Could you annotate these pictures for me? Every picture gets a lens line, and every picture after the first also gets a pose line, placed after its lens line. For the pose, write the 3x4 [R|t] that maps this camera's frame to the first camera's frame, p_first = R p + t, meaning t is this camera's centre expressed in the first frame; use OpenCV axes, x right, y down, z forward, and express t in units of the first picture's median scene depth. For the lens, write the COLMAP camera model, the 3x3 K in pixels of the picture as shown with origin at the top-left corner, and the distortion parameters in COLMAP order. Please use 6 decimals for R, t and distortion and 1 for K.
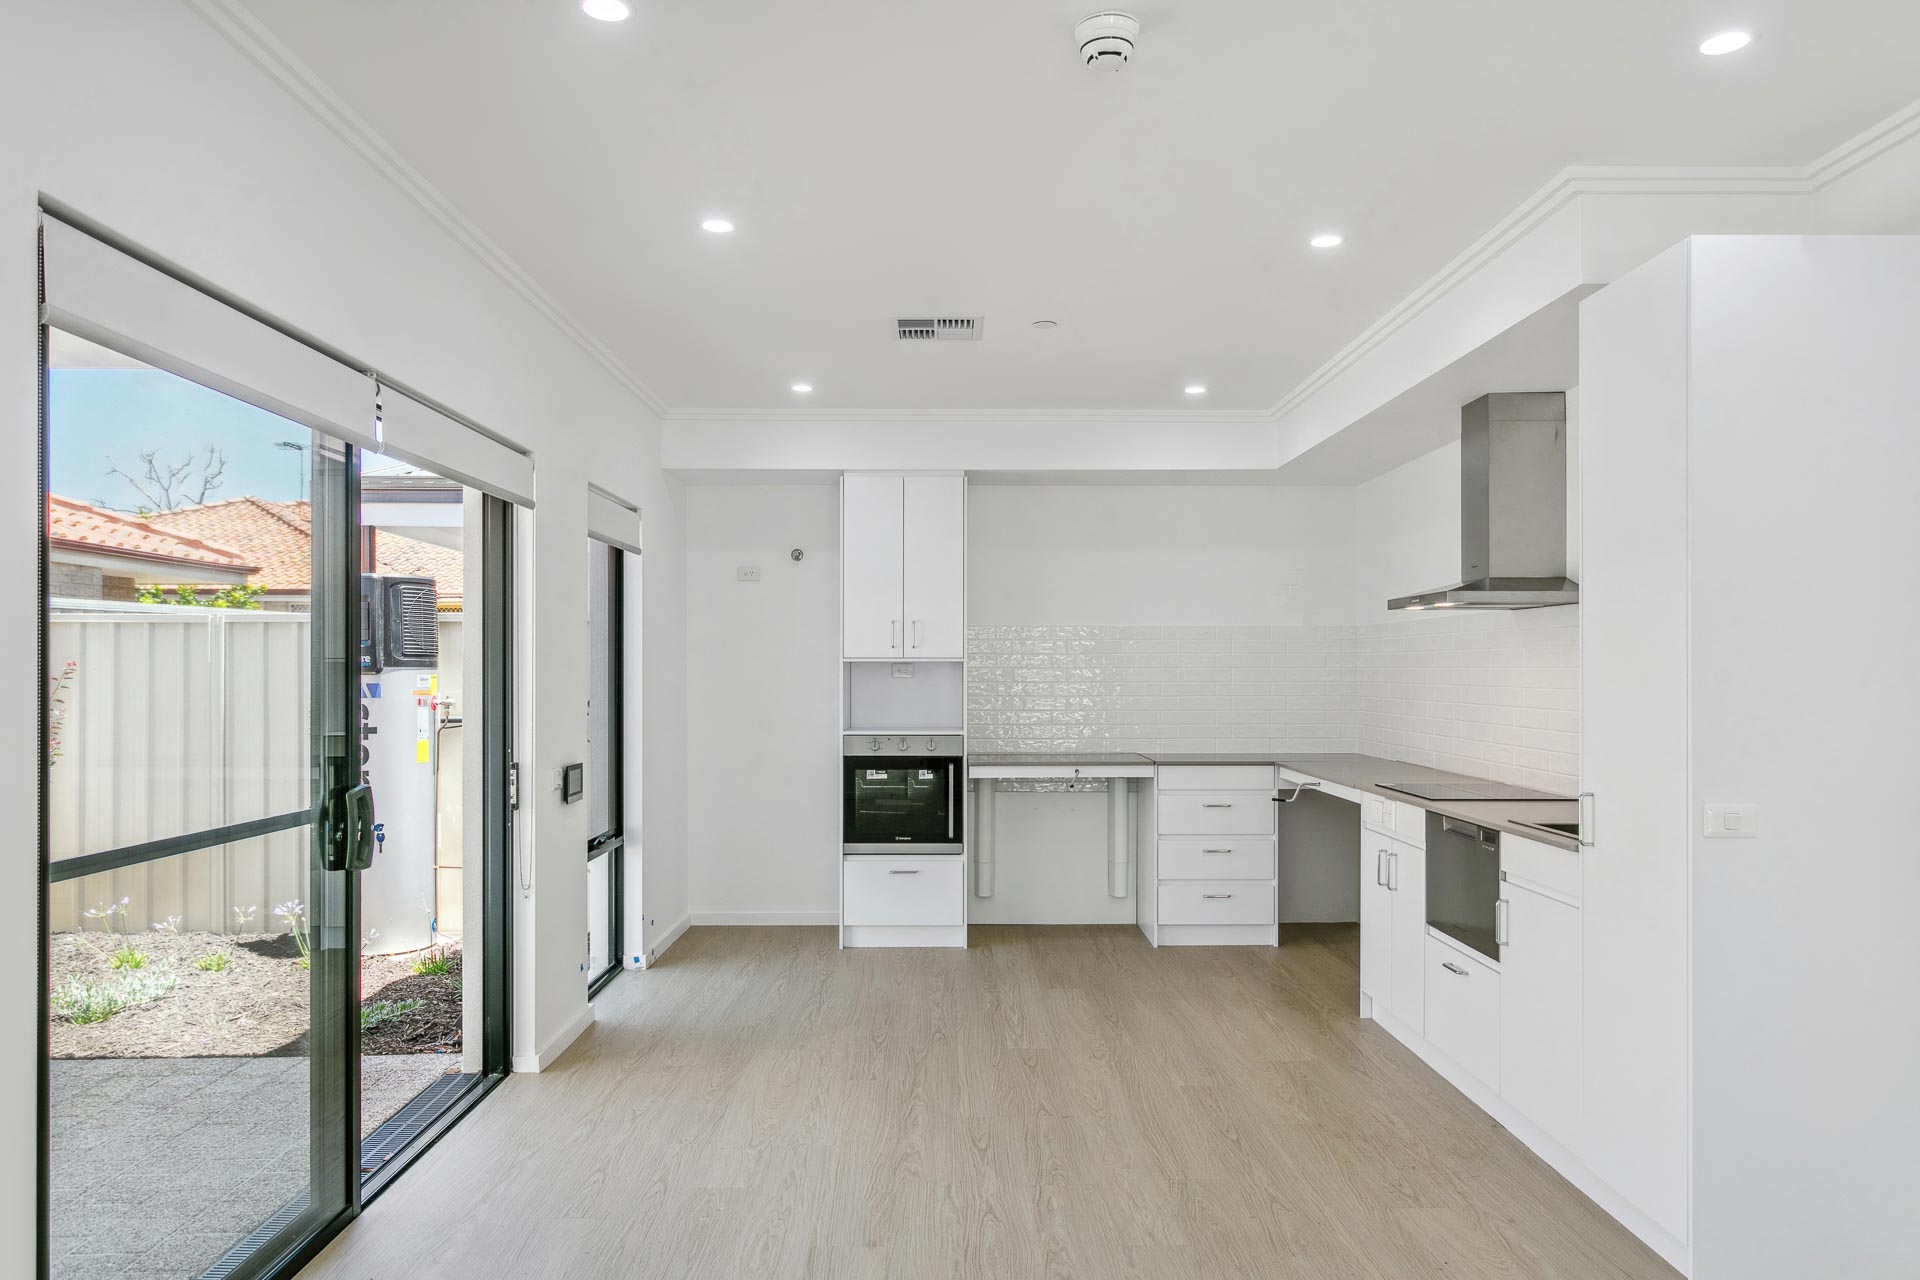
lens RADIAL K [[1276.2, 0, 959.5], [0, 1276.2, 649.0], [0, 0, 1]] dist [0.000539, 0.000062]
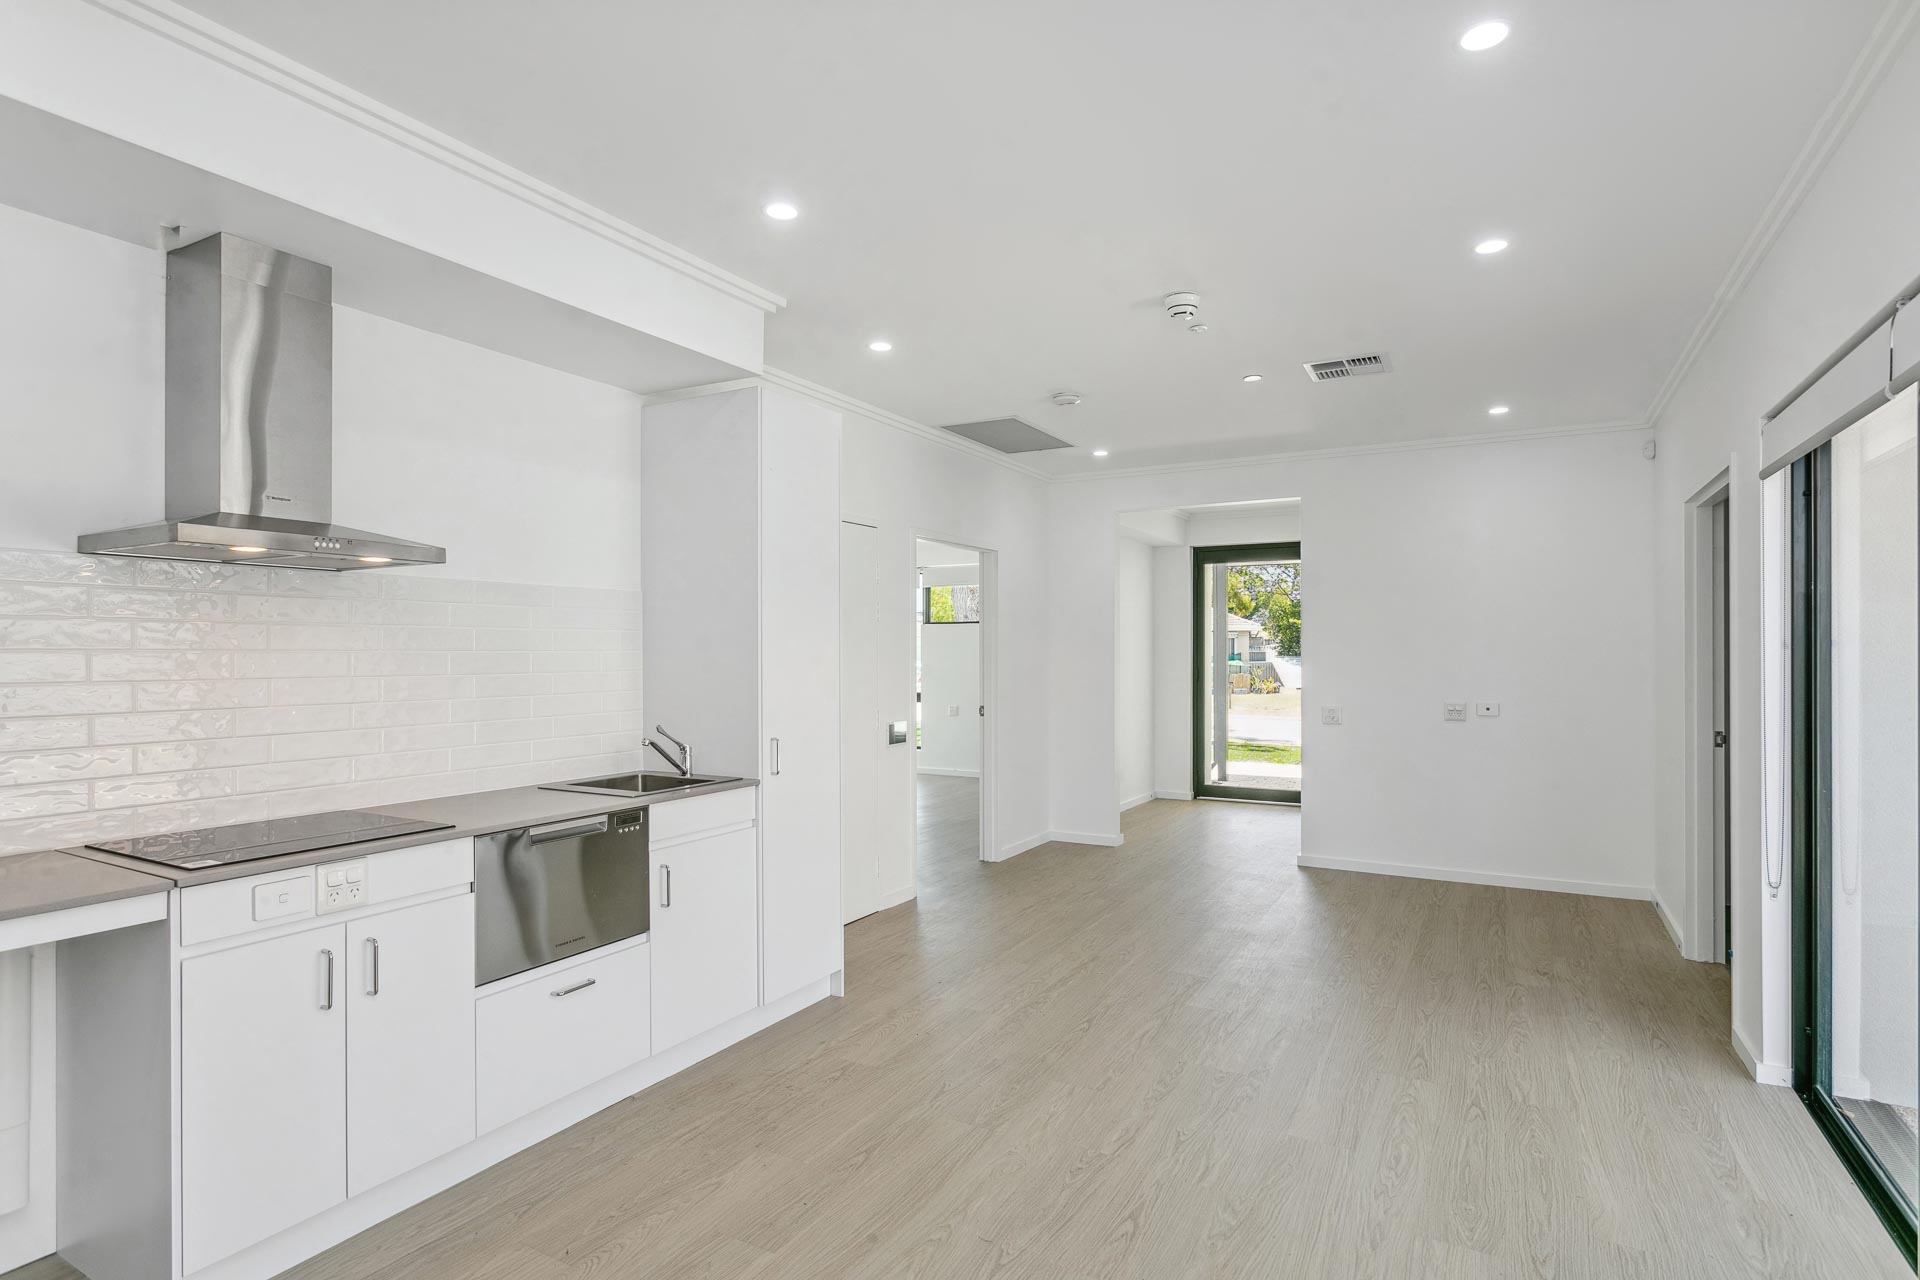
lens RADIAL K [[998.3, 0, 955.4], [0, 998.3, 647.7], [0, 0, 1]] dist [-0.000479, 0.000068]
pose [[-0.869381, 0.002879, 0.494134, -0.229914], [-0.005657, 0.999859, -0.015779, 0.028222], [-0.494110, -0.016514, -0.869243, 1.813746]]
